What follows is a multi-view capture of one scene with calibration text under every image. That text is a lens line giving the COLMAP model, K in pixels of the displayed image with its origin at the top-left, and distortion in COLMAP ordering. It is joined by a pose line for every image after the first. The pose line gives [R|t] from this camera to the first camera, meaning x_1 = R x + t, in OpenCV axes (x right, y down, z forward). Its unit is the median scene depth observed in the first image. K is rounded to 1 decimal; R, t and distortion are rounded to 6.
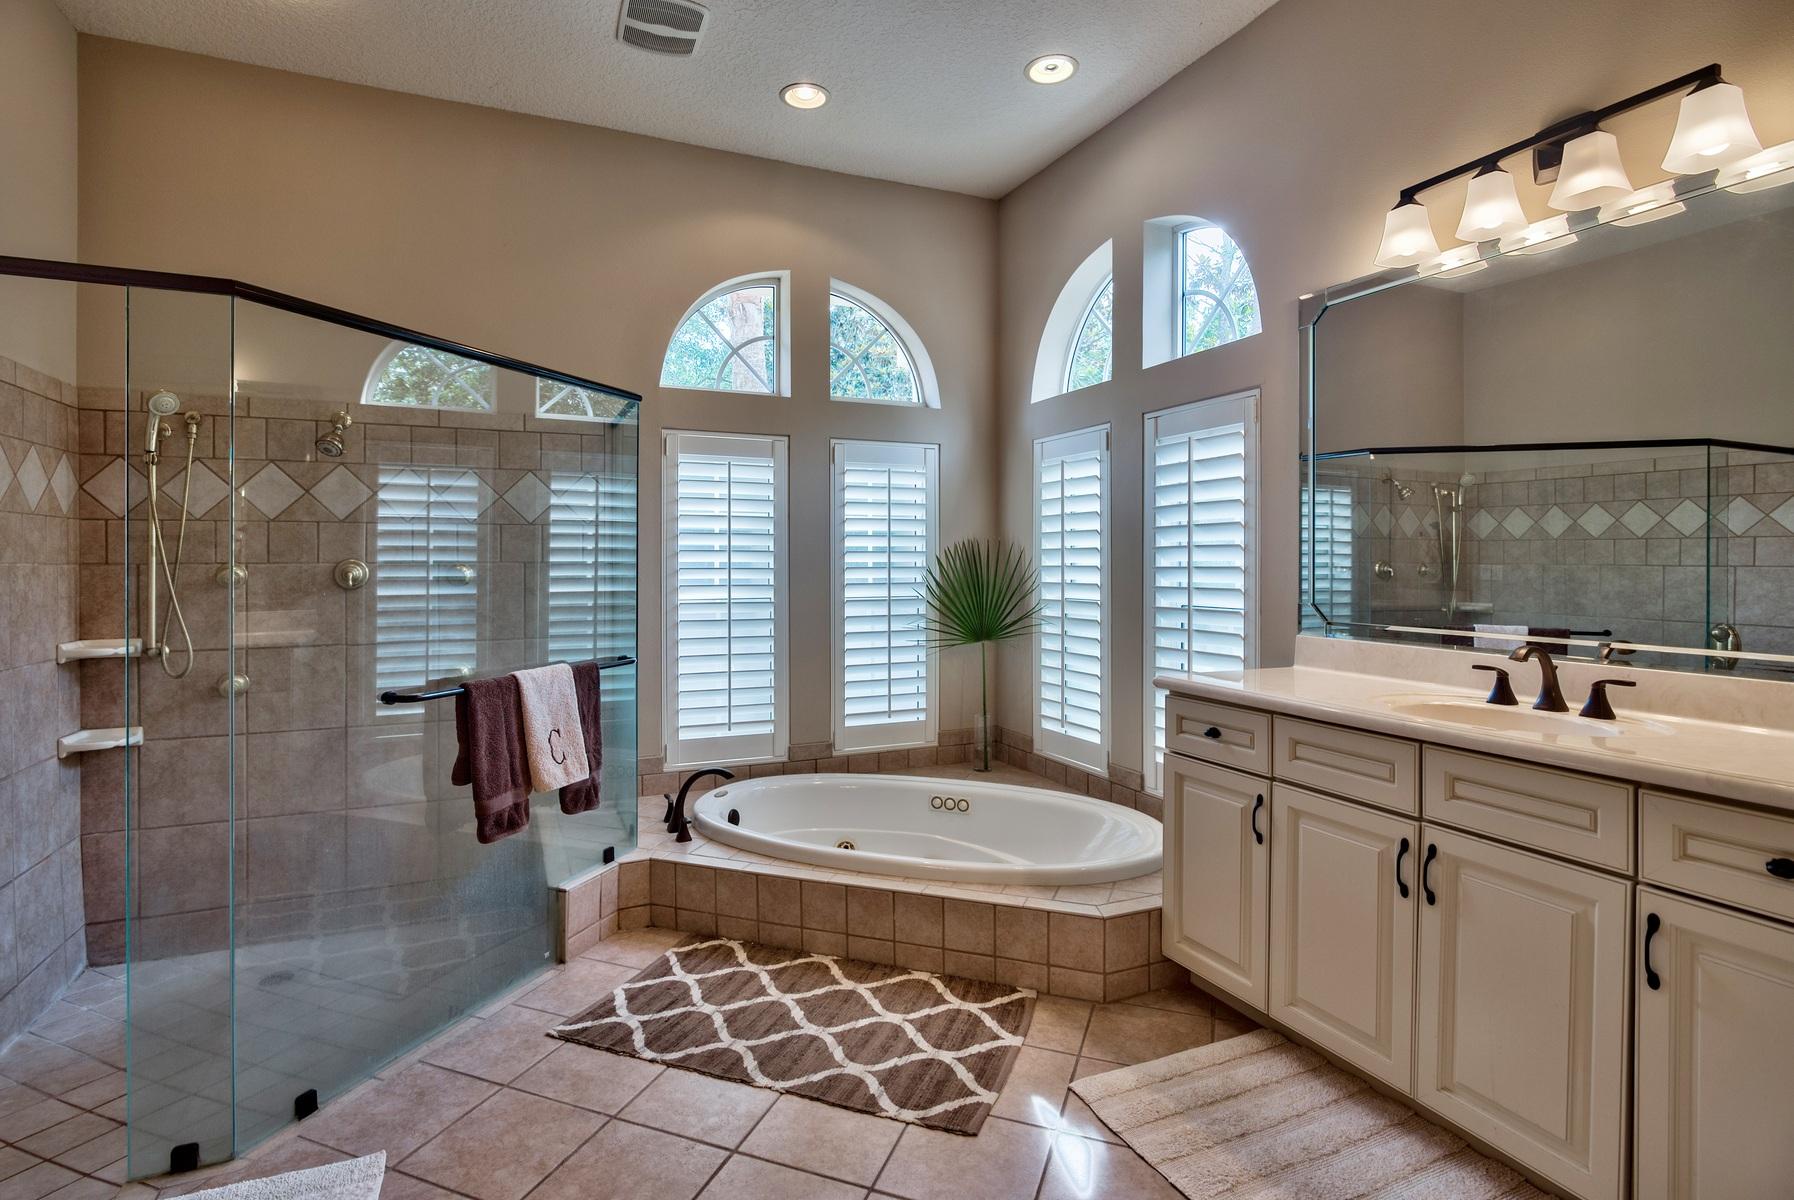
lens RADIAL K [[867.0, 0, 885.5], [0, 867.0, 561.1], [0, 0, 1]] dist [-0.005403, 0.001002]
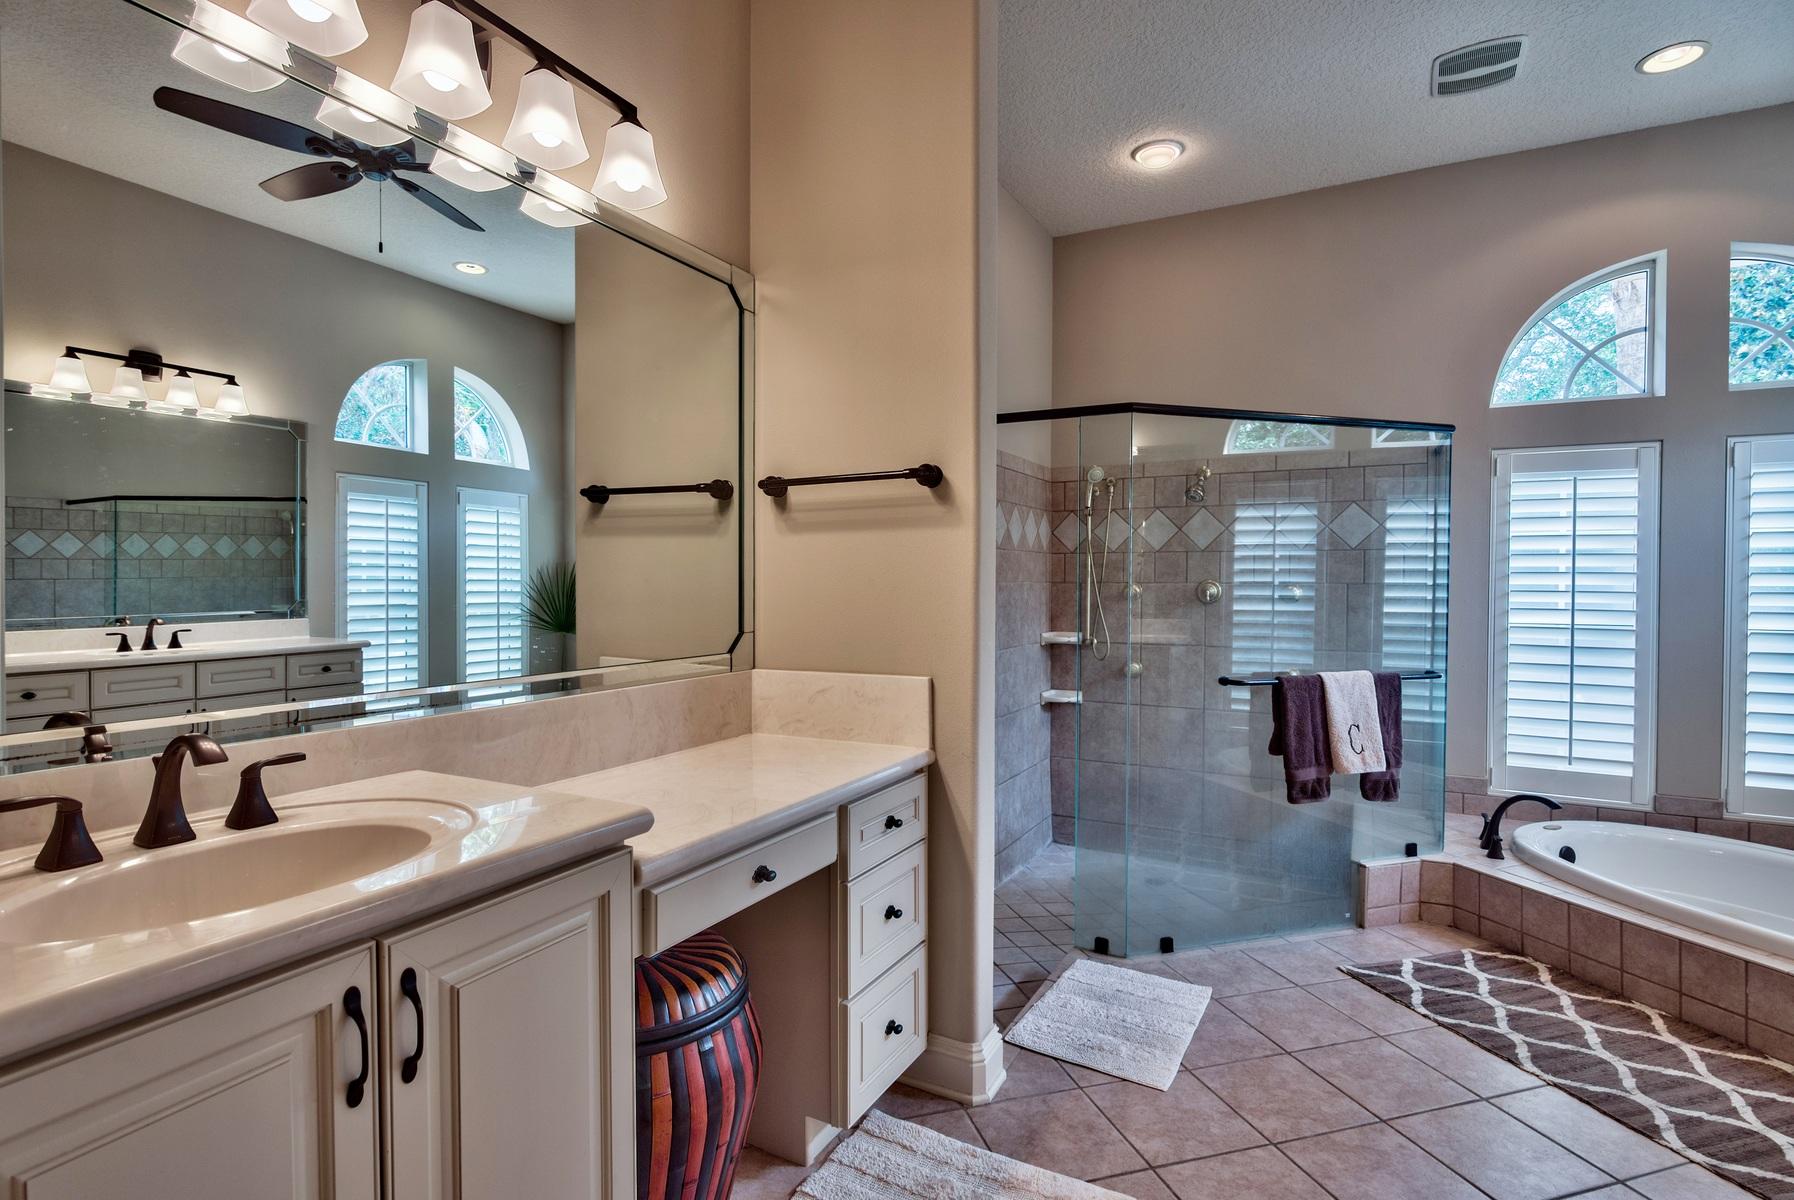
lens RADIAL K [[867.0, 0, 898.6], [0, 867.0, 593.1], [0, 0, 1]] dist [-0.005403, 0.001002]
pose [[0.609282, 0.016096, -0.792790, 0.143568], [-0.005813, 0.999858, 0.015833, -0.000662], [0.792932, -0.005039, 0.609289, -0.177849]]
